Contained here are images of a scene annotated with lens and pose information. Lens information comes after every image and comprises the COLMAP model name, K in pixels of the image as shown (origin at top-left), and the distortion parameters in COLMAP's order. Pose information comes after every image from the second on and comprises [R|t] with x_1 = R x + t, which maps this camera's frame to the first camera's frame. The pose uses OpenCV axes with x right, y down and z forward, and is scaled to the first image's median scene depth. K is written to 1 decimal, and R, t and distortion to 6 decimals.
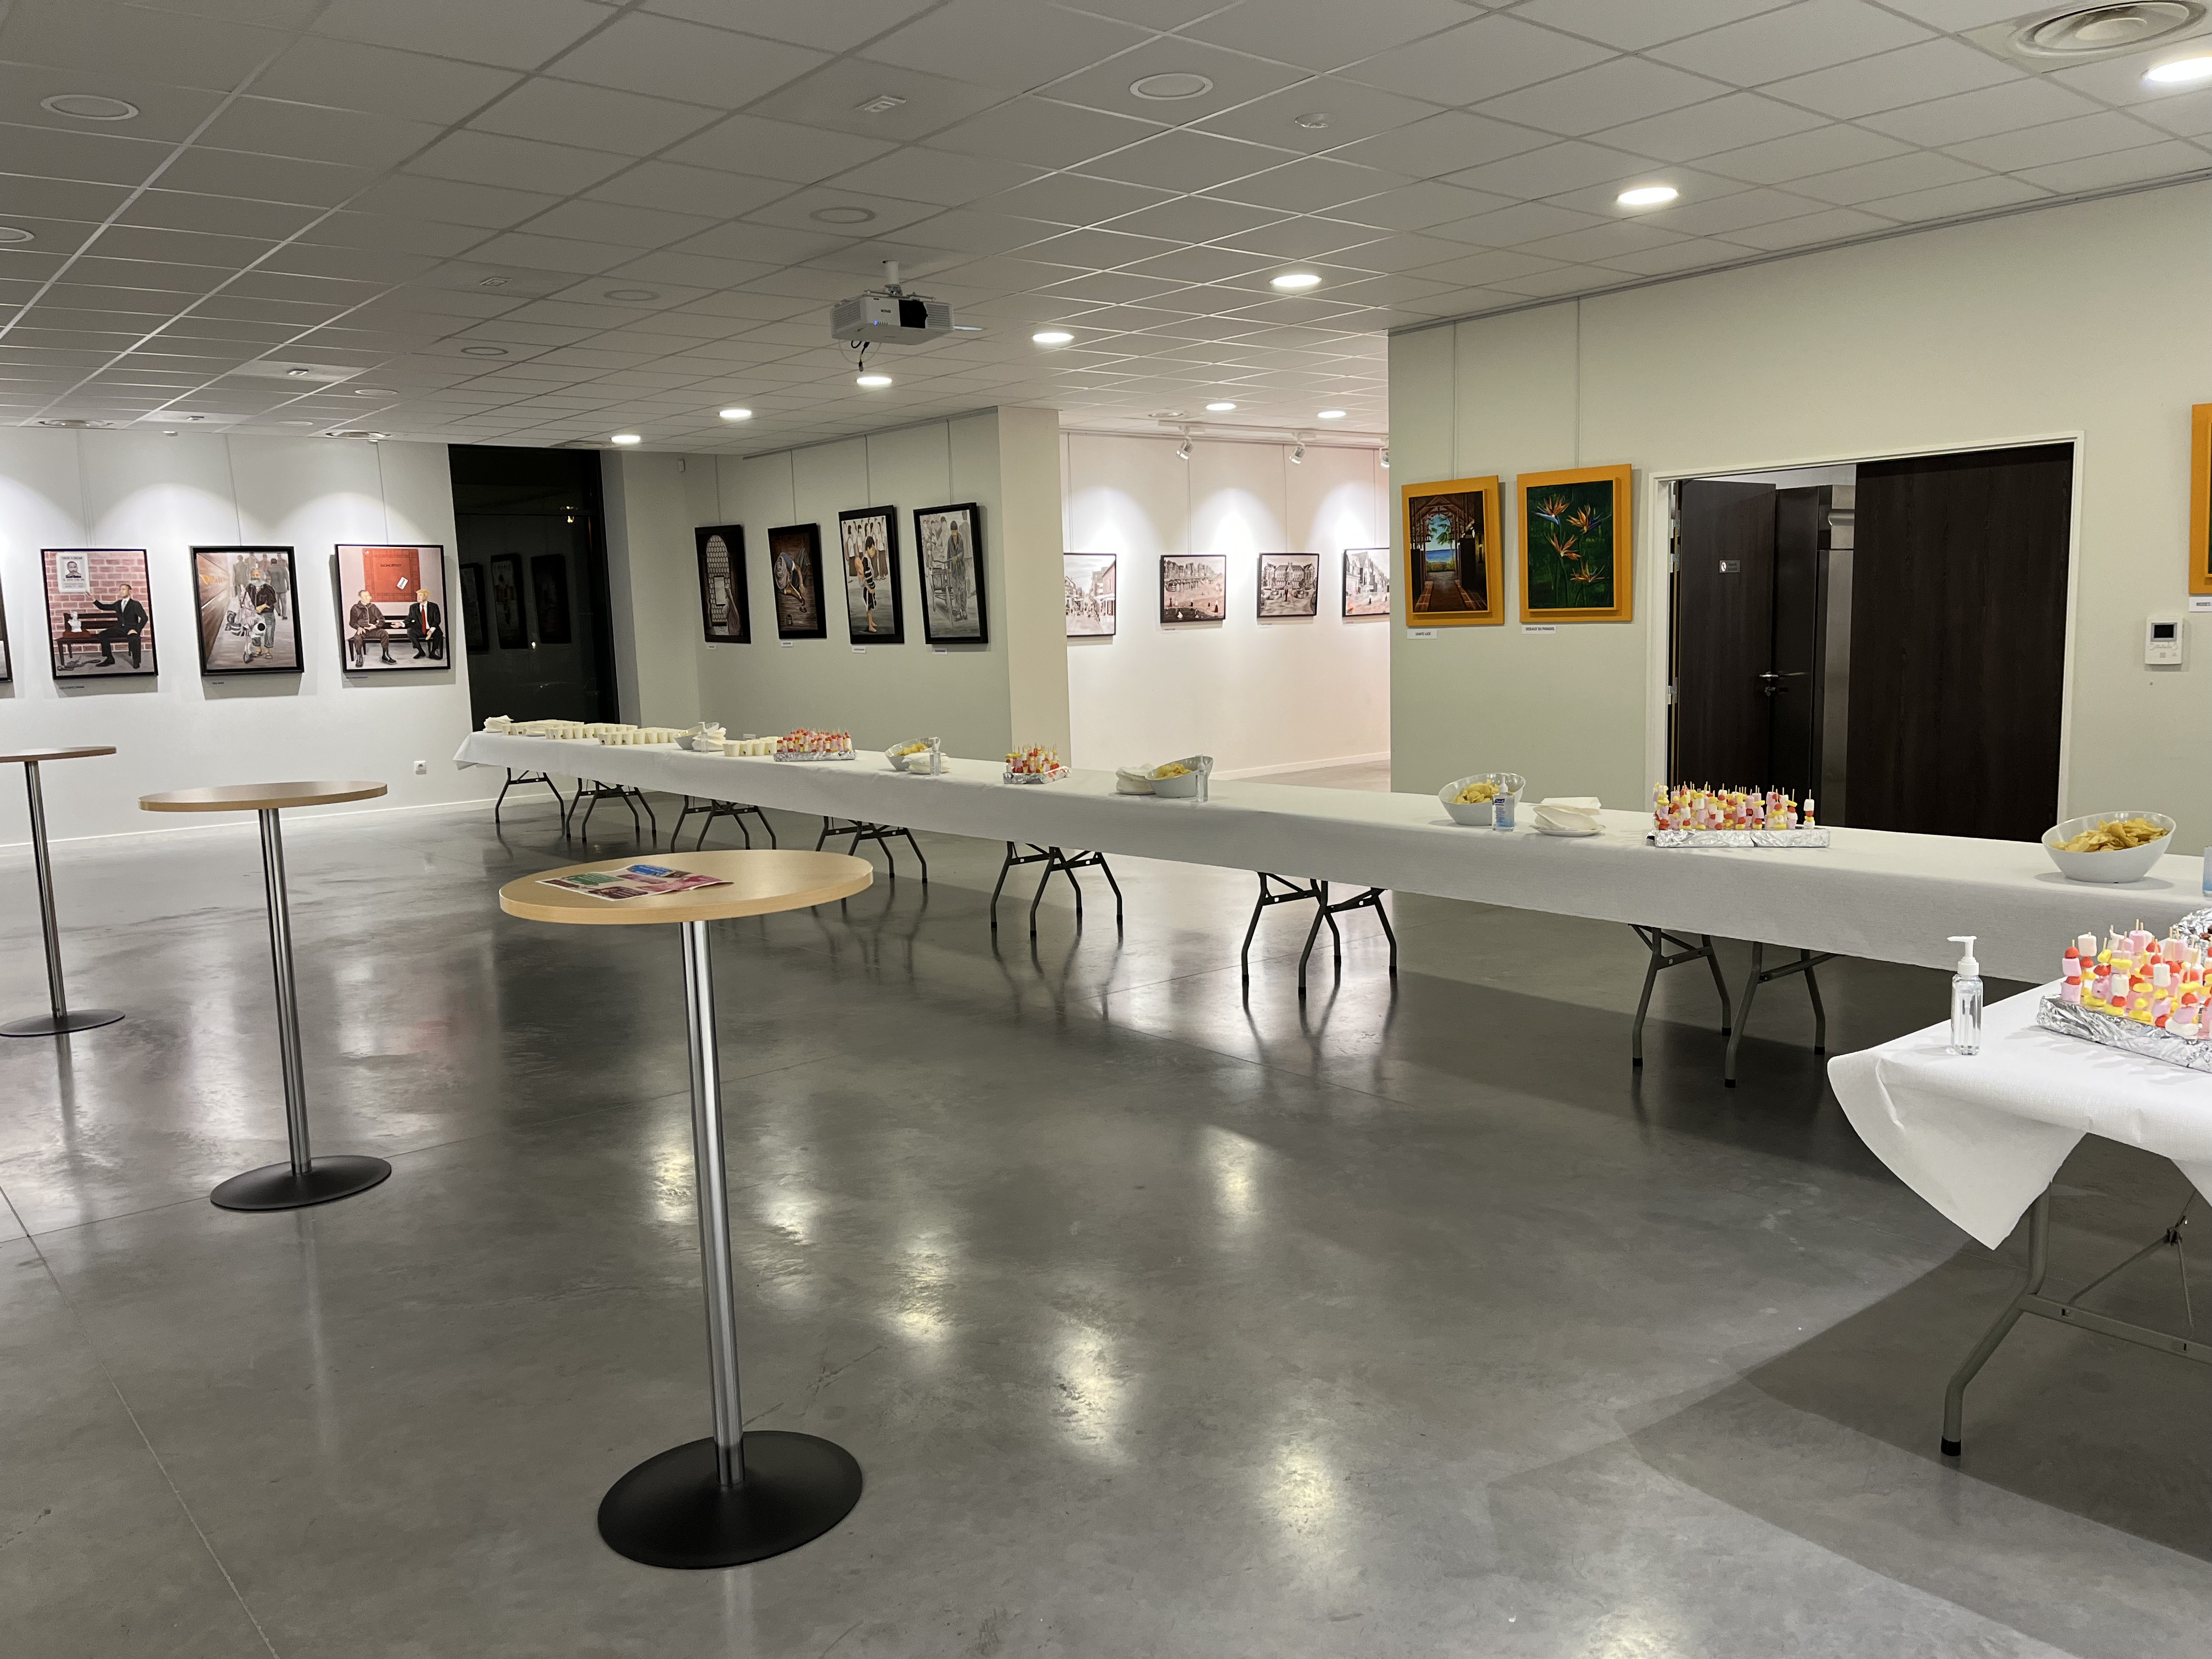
lens RADIAL K [[1677.6, 0, 1106.0], [0, 1677.6, 829.5], [0, 0, 1]] dist [0.050760, -0.062178]
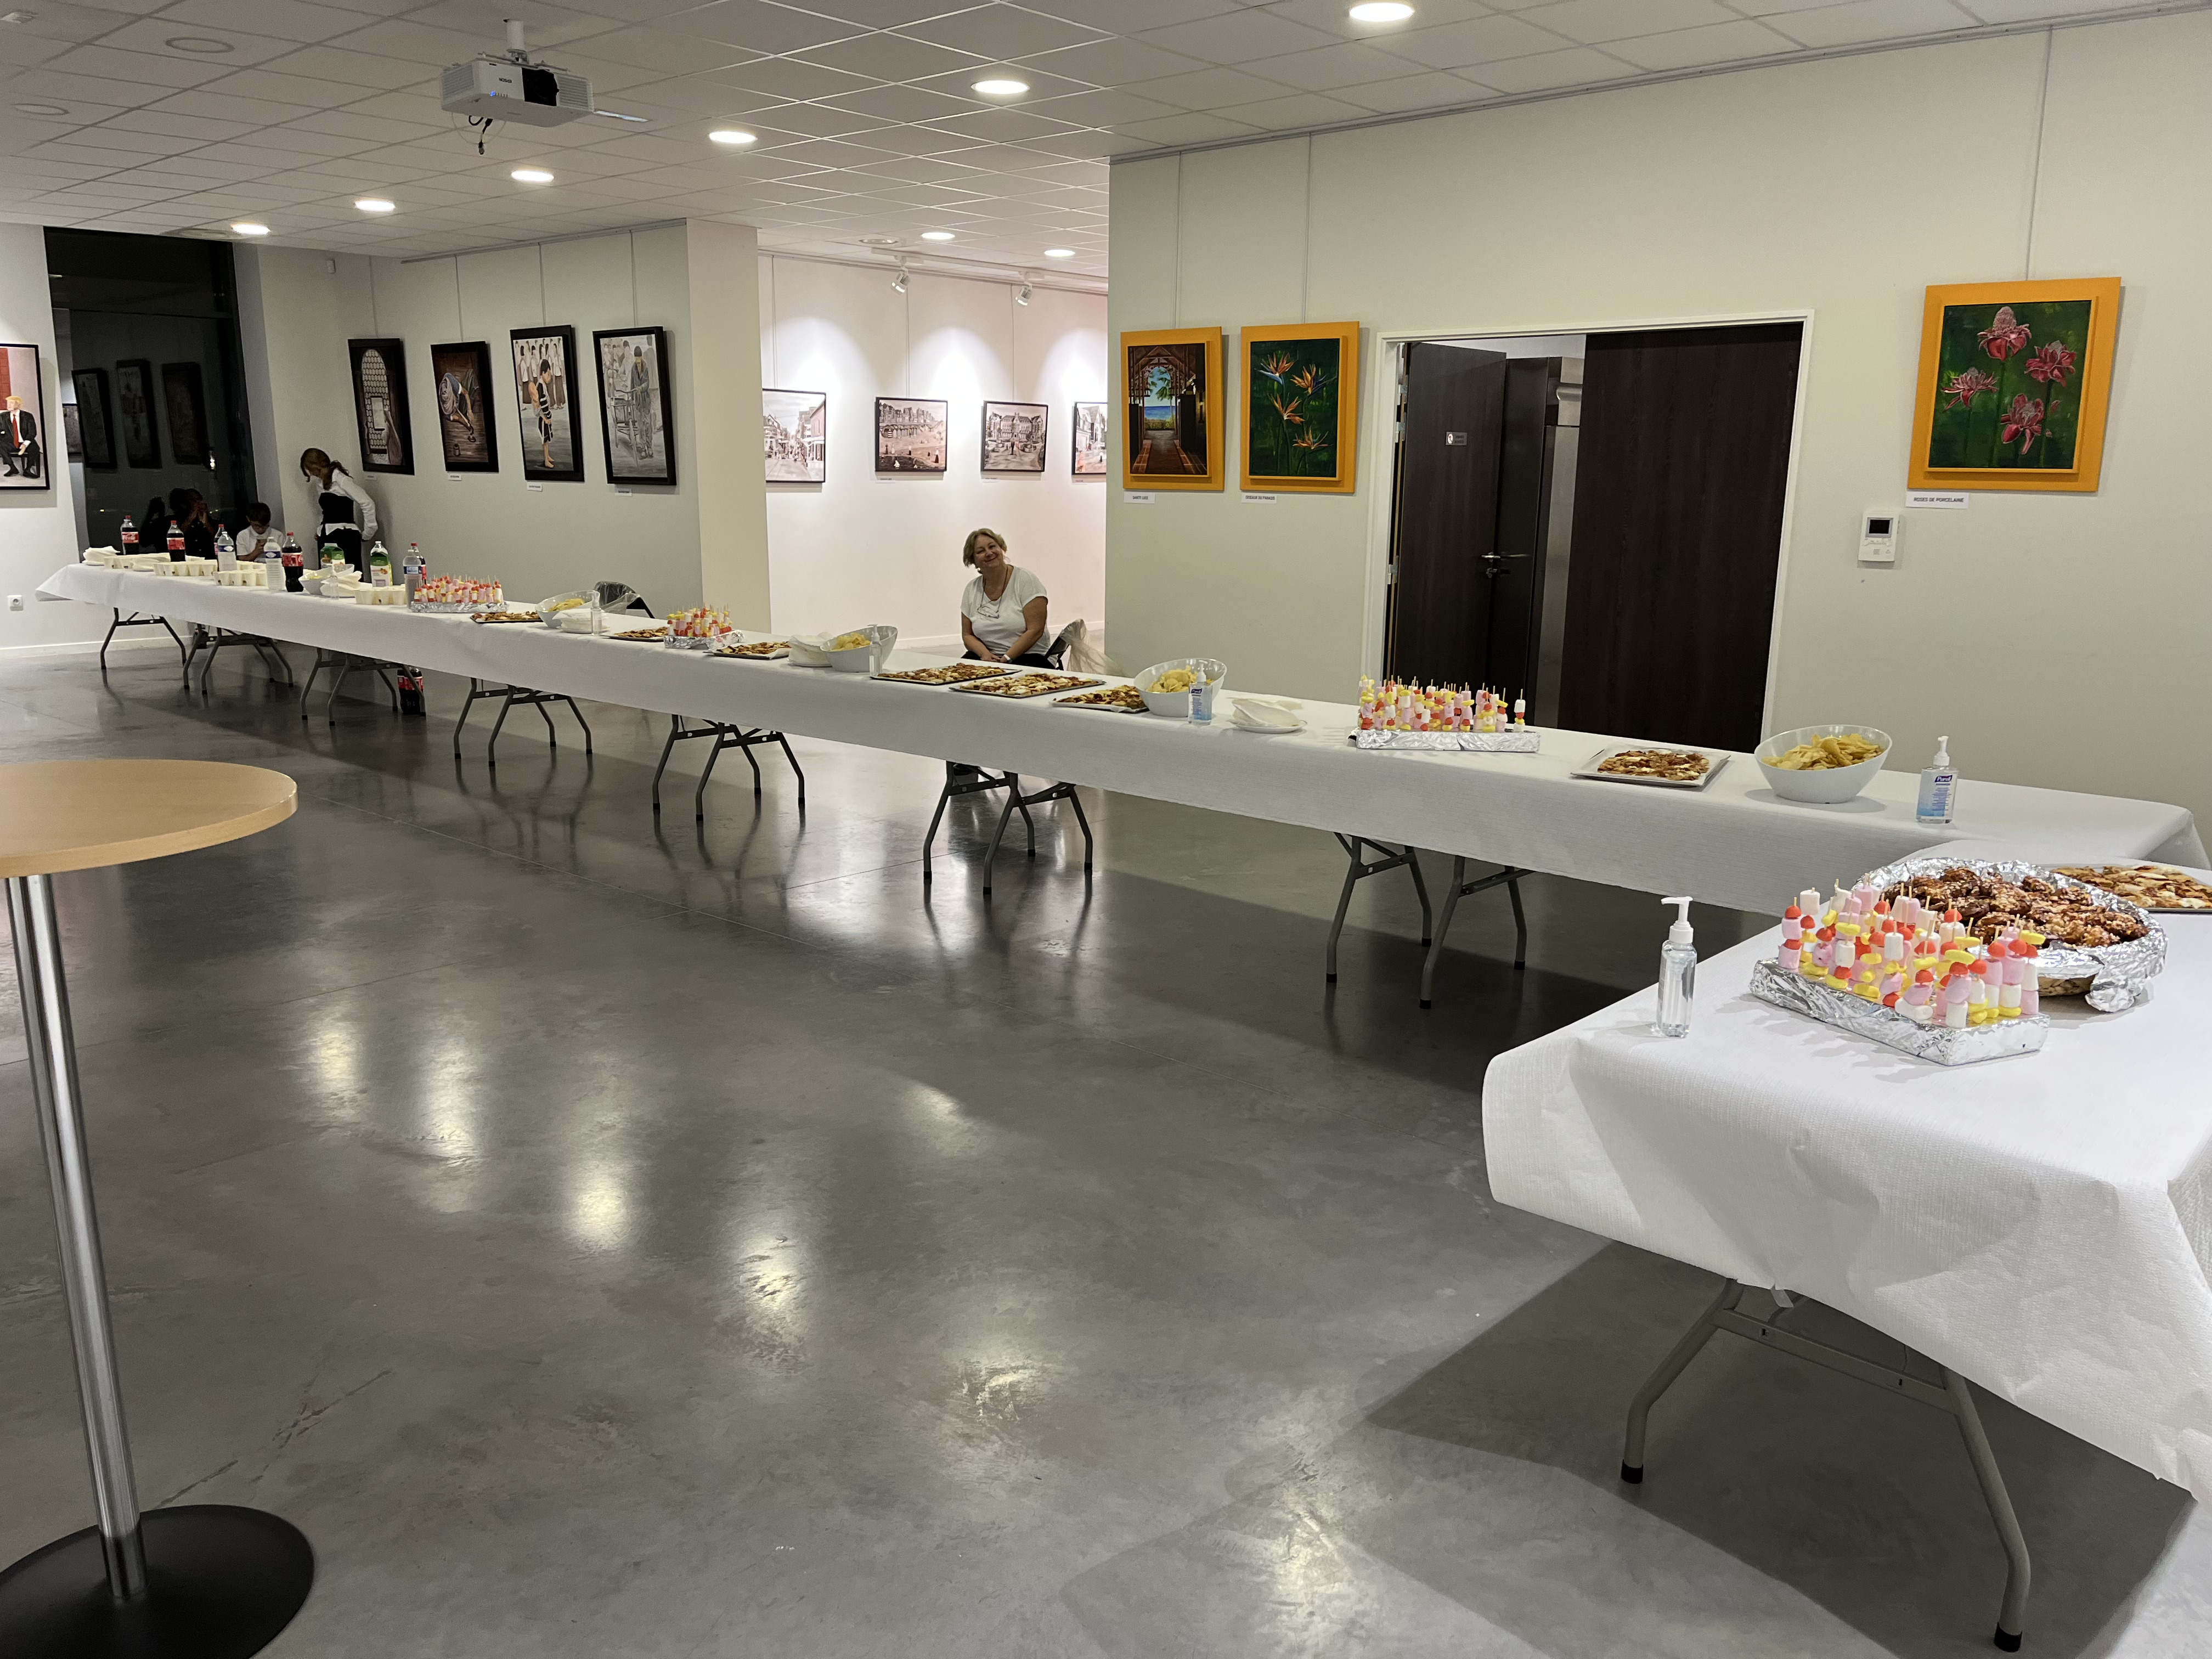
lens RADIAL K [[1677.6, 0, 1106.0], [0, 1677.6, 829.5], [0, 0, 1]] dist [0.050760, -0.062178]
pose [[0.988658, 0.010906, 0.149785, 0.023358], [-0.023669, 0.996210, 0.083697, -0.007696], [-0.148305, -0.086293, 0.985170, 0.050988]]
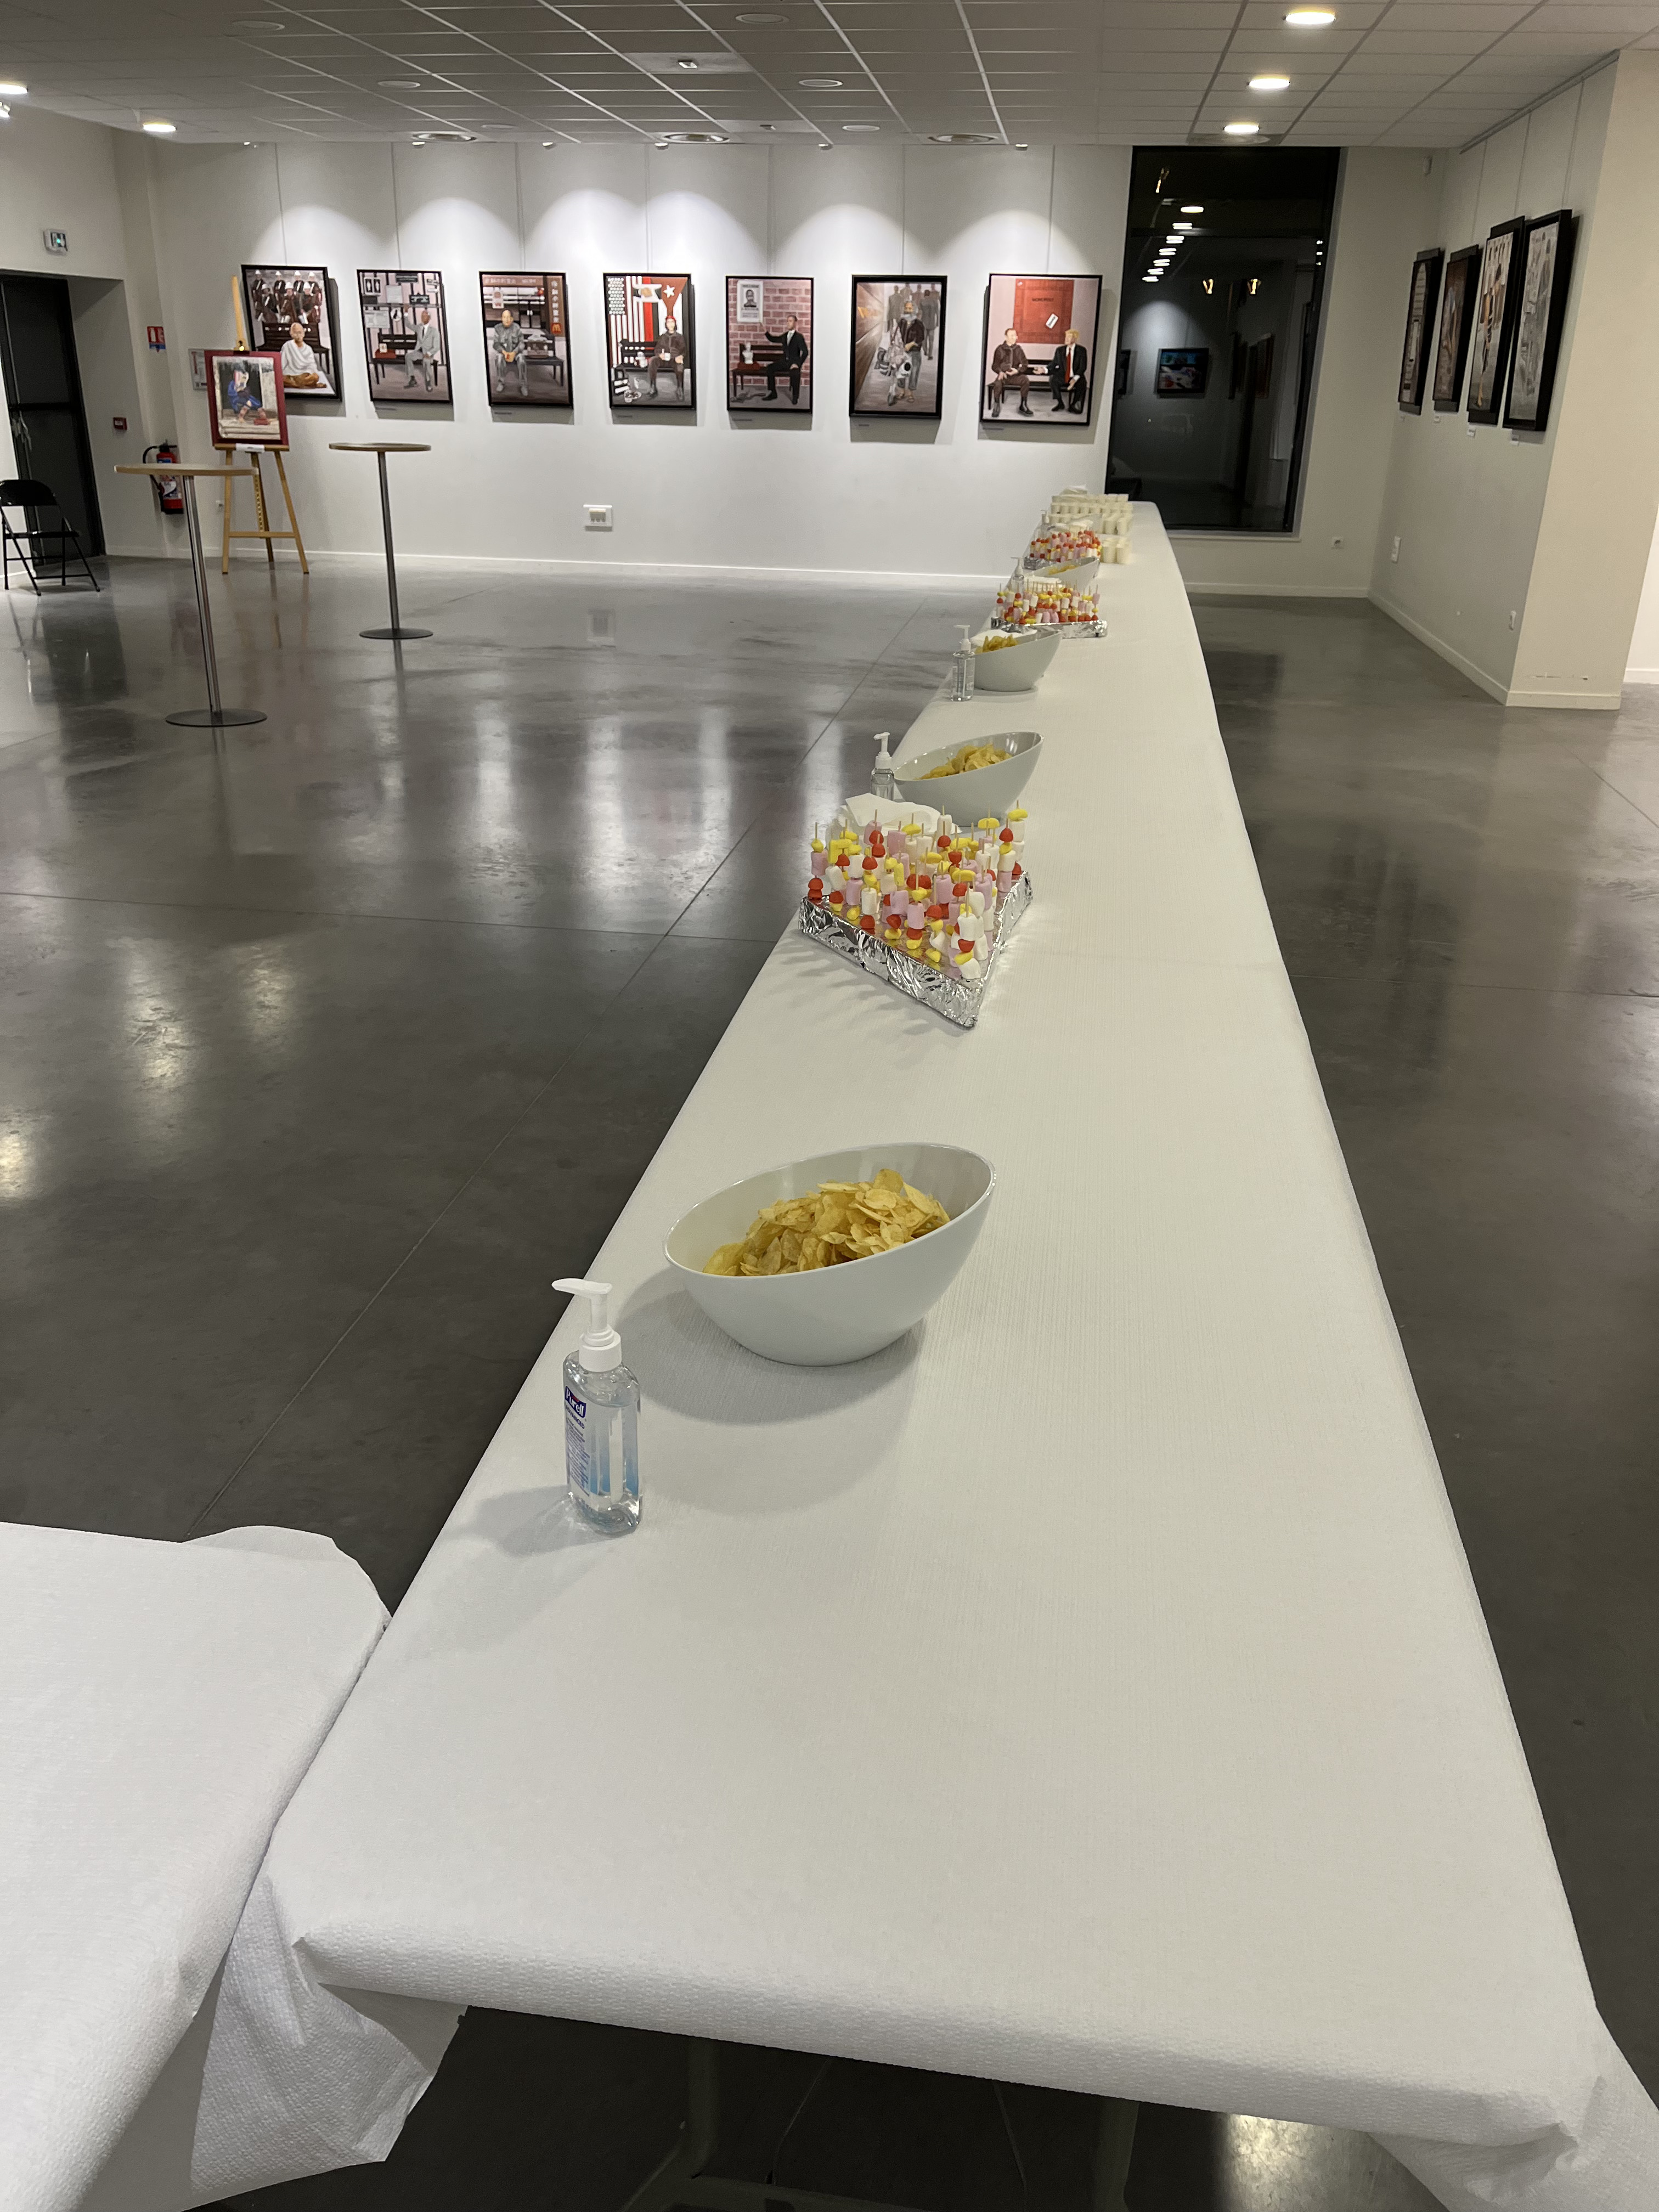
lens RADIAL K [[1677.6, 0, 829.5], [0, 1677.6, 1106.0], [0, 0, 1]] dist [0.050760, -0.062178]
pose [[0.672294, 0.333092, -0.661112, 0.280689], [-0.134157, 0.933086, 0.333696, -0.043516], [0.728026, -0.135649, 0.671995, 0.268053]]
